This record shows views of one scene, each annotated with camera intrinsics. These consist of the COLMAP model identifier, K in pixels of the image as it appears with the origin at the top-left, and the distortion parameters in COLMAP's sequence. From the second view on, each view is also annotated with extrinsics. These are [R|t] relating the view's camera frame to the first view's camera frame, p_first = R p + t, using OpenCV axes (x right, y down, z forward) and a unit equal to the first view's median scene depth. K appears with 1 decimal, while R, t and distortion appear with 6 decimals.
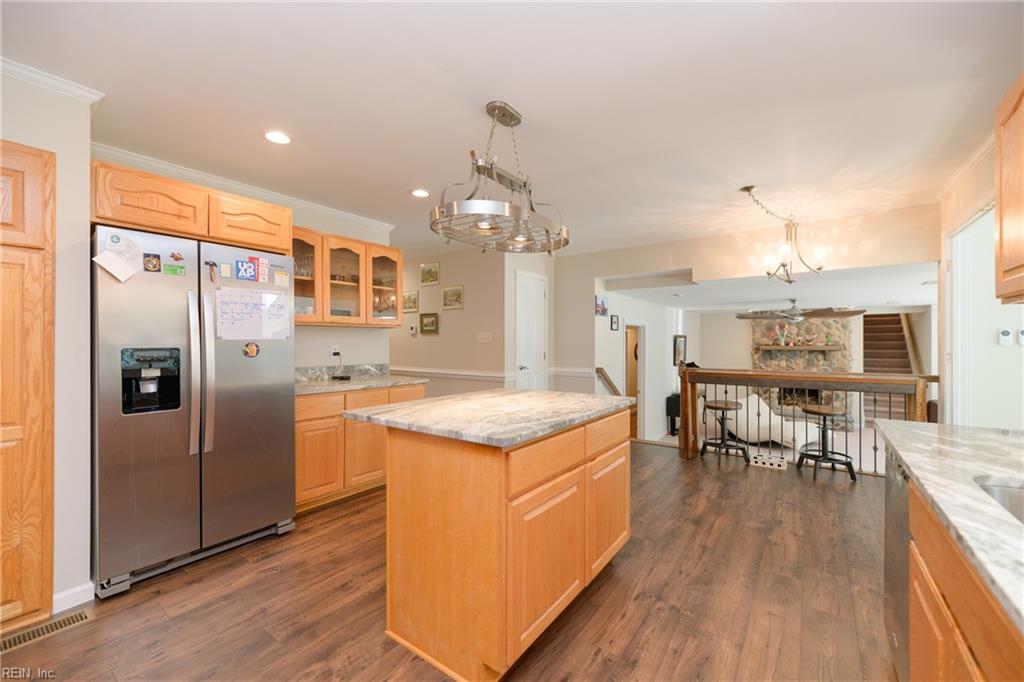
lens RADIAL K [[409.8, 0, 520.8], [0, 409.8, 339.2], [0, 0, 1]] dist [0.019753, -0.002800]
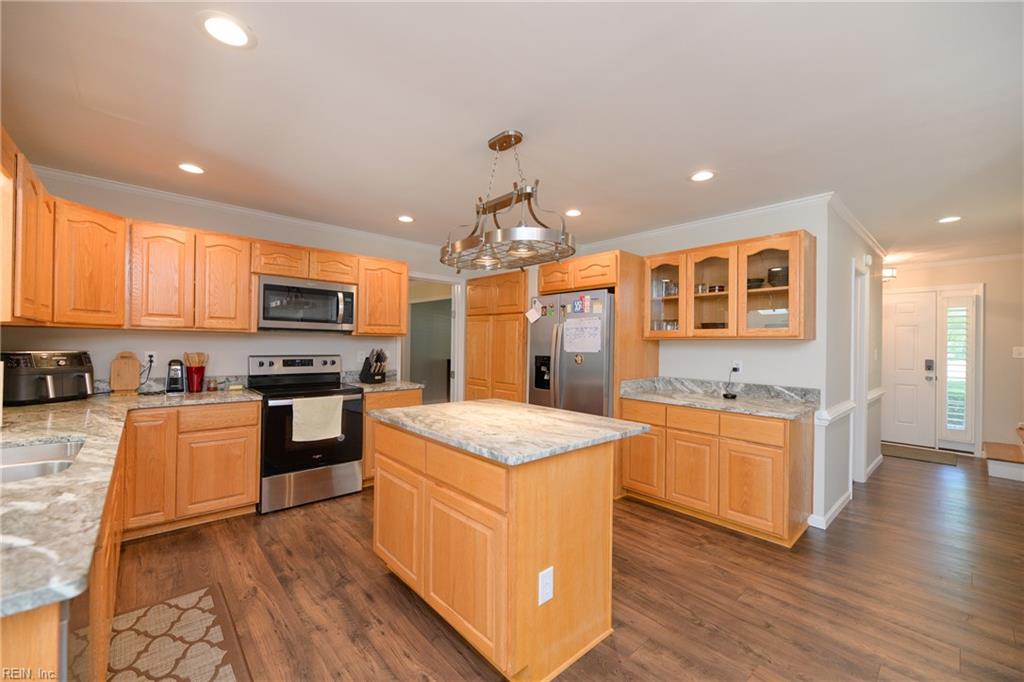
lens RADIAL K [[409.8, 0, 510.2], [0, 409.8, 344.5], [0, 0, 1]] dist [0.019753, -0.002800]
pose [[-0.221514, -0.004525, -0.975147, 0.817830], [-0.006082, 0.999976, -0.003259, -0.019634], [0.975138, 0.005208, -0.221537, 1.055712]]
